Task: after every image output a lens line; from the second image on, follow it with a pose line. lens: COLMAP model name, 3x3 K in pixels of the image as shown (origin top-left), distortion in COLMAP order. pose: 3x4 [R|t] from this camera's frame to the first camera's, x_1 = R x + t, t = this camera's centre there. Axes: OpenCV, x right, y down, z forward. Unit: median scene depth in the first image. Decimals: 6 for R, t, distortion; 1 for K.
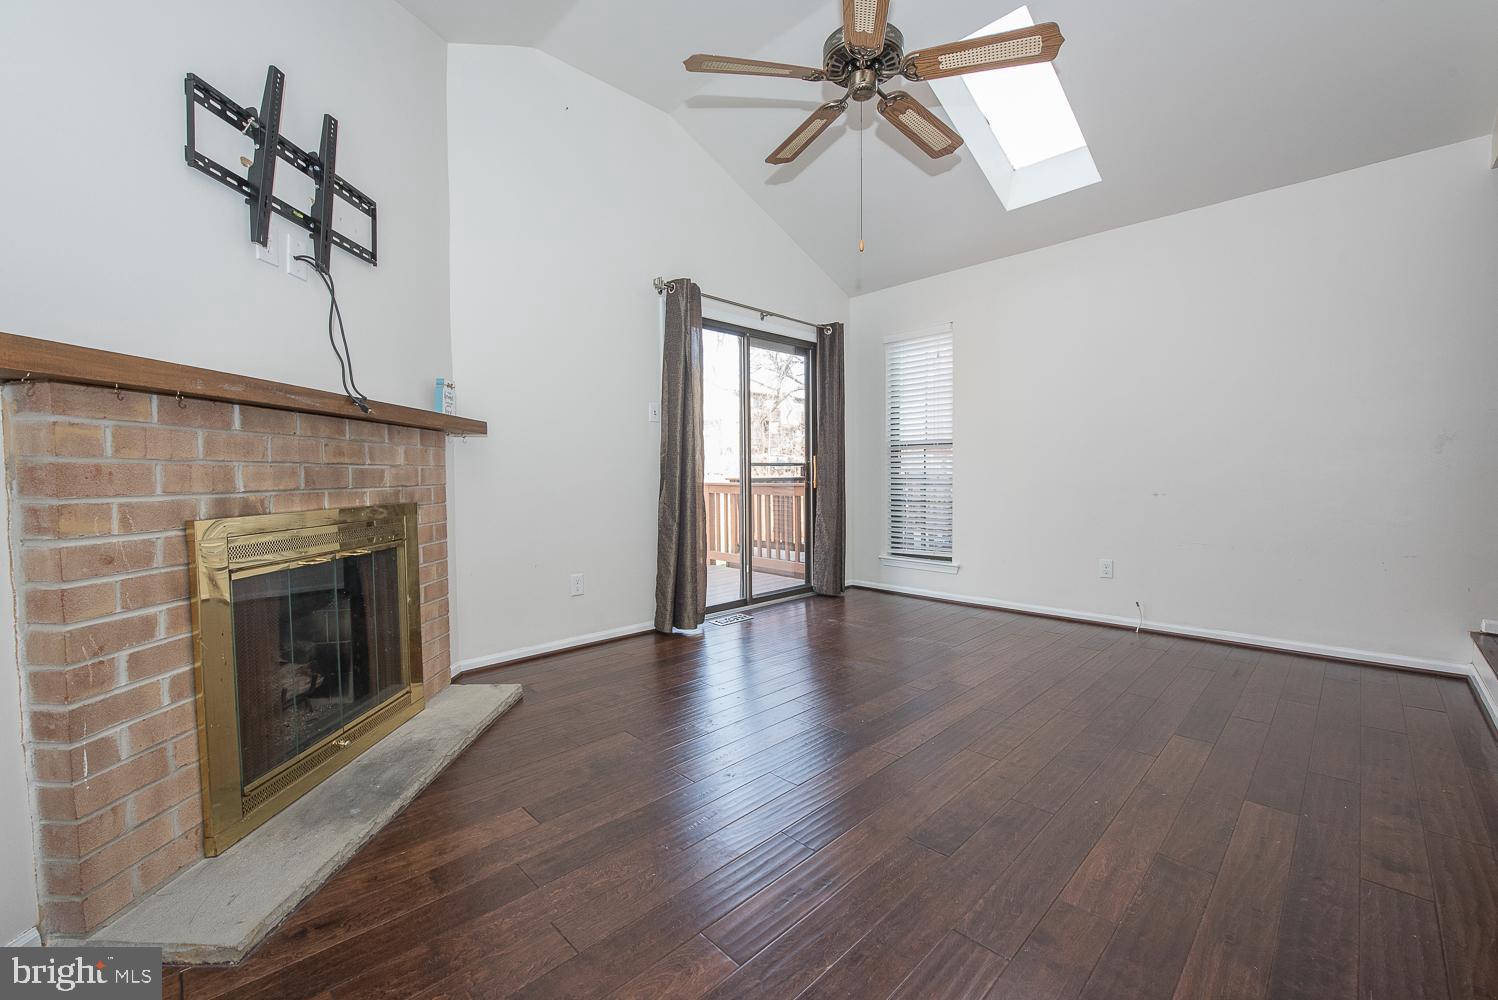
lens RADIAL K [[593.8, 0, 749.0], [0, 593.8, 500.0], [0, 0, 1]] dist [-0.015007, -0.003748]
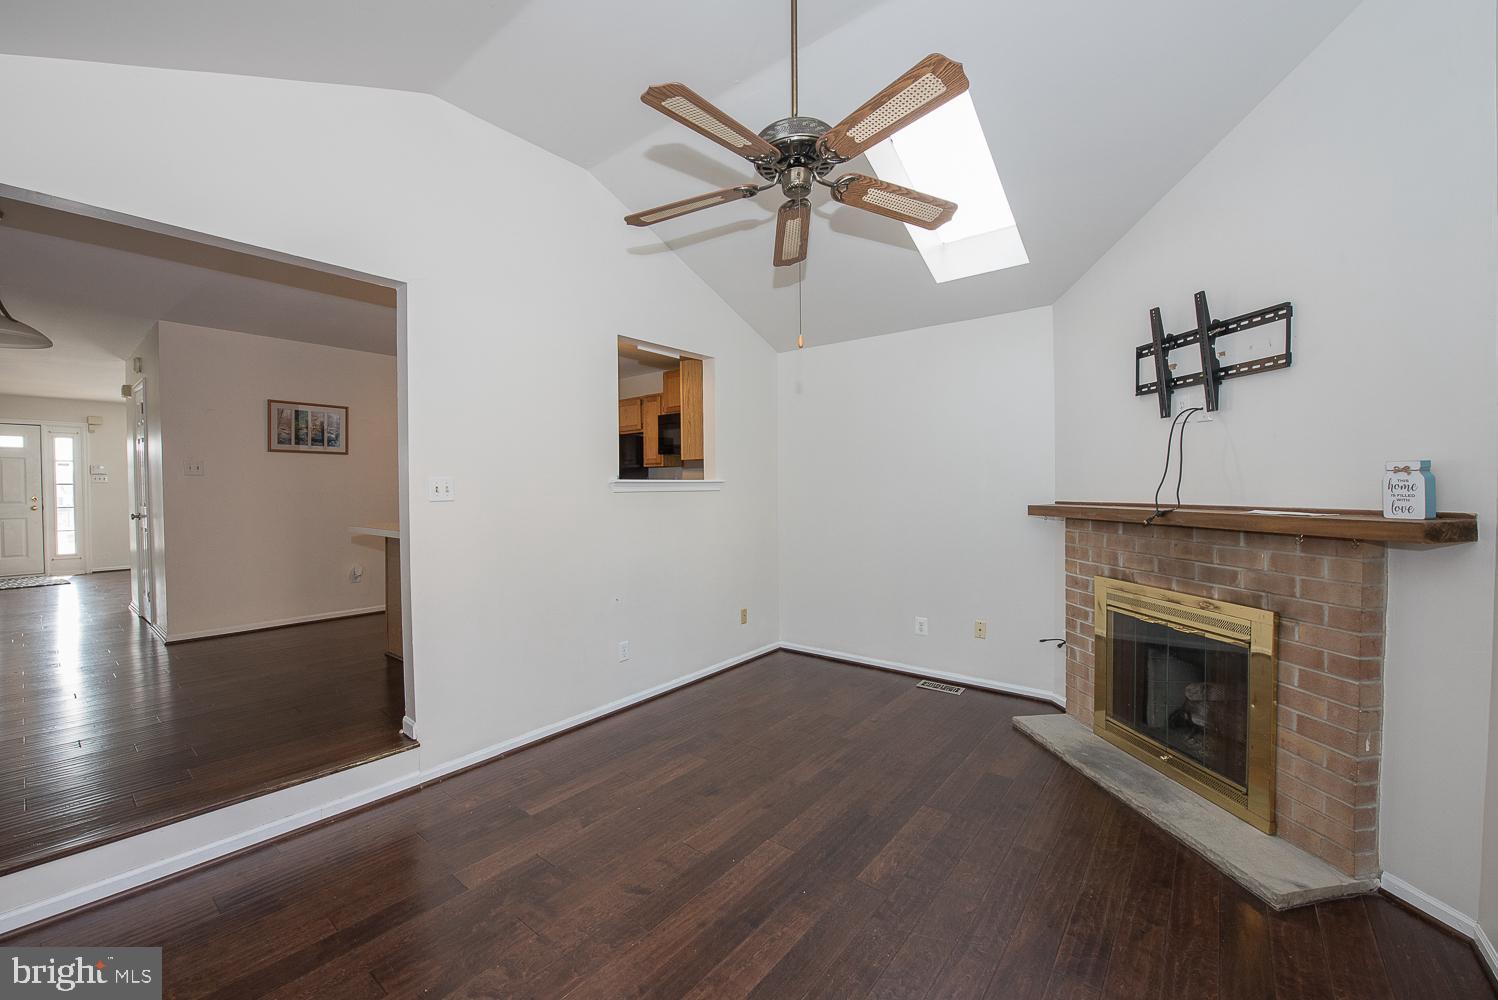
lens RADIAL K [[593.8, 0, 749.0], [0, 593.8, 500.0], [0, 0, 1]] dist [-0.015007, -0.003748]
pose [[-0.991171, 0.022755, -0.130622, 0.509090], [0.014360, 0.997791, 0.064859, -0.336643], [0.131809, 0.062410, -0.989309, 2.477384]]
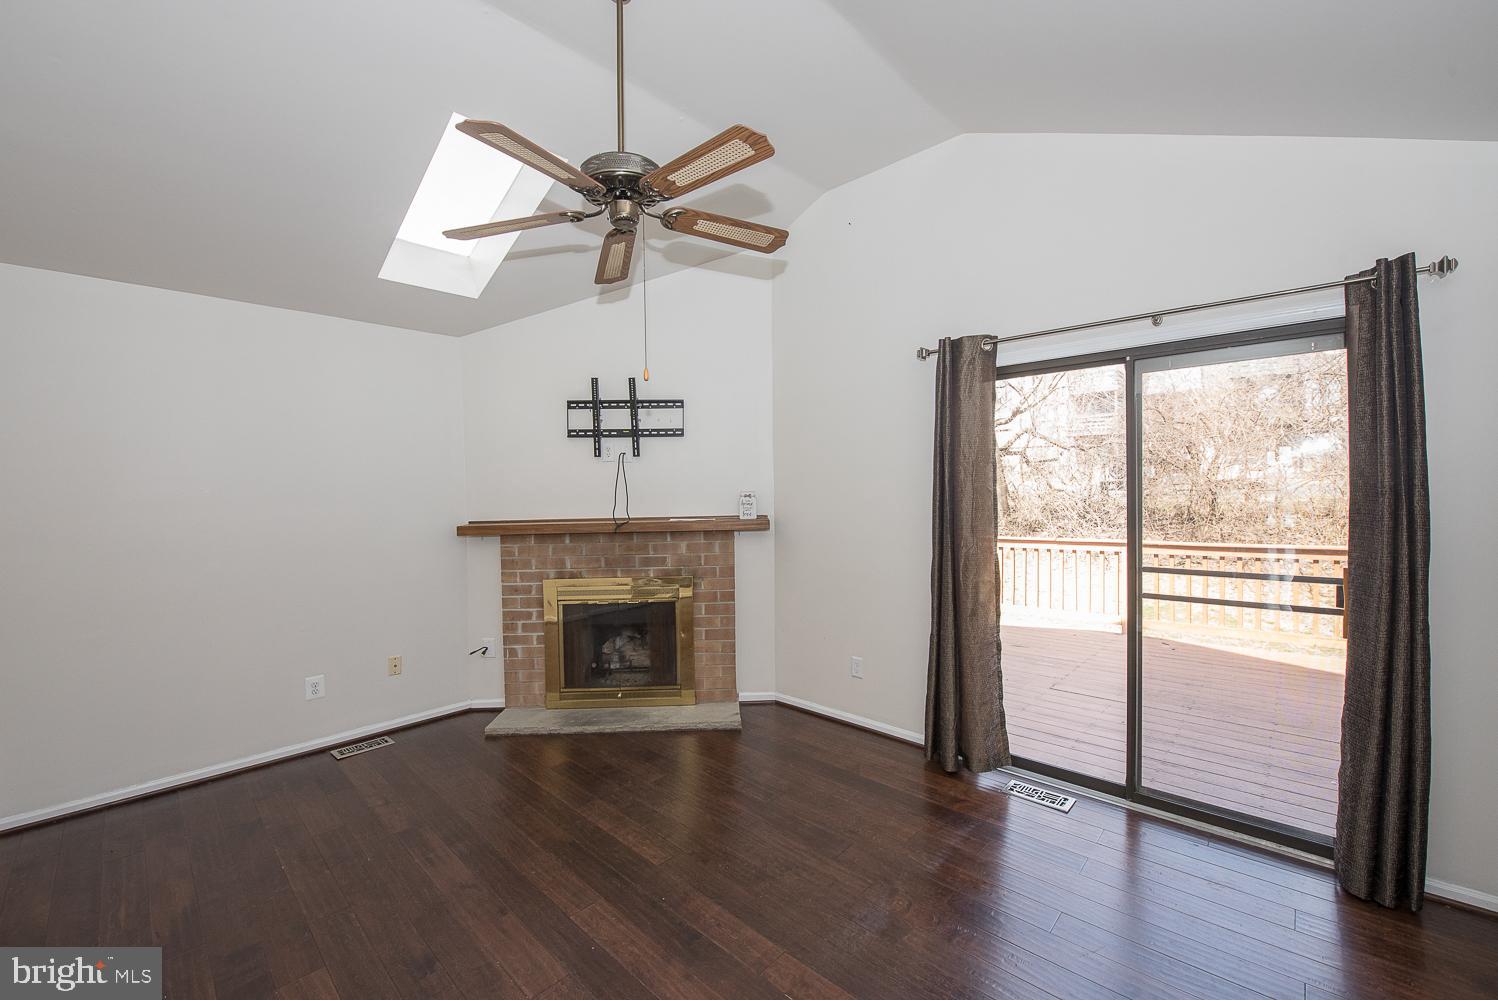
lens RADIAL K [[593.8, 0, 749.0], [0, 593.8, 500.0], [0, 0, 1]] dist [-0.015007, -0.003748]
pose [[0.050984, 0.028812, -0.998284, 1.475813], [-0.027403, 0.999248, 0.027440, -0.352722], [0.998323, 0.025957, 0.051735, 1.478323]]
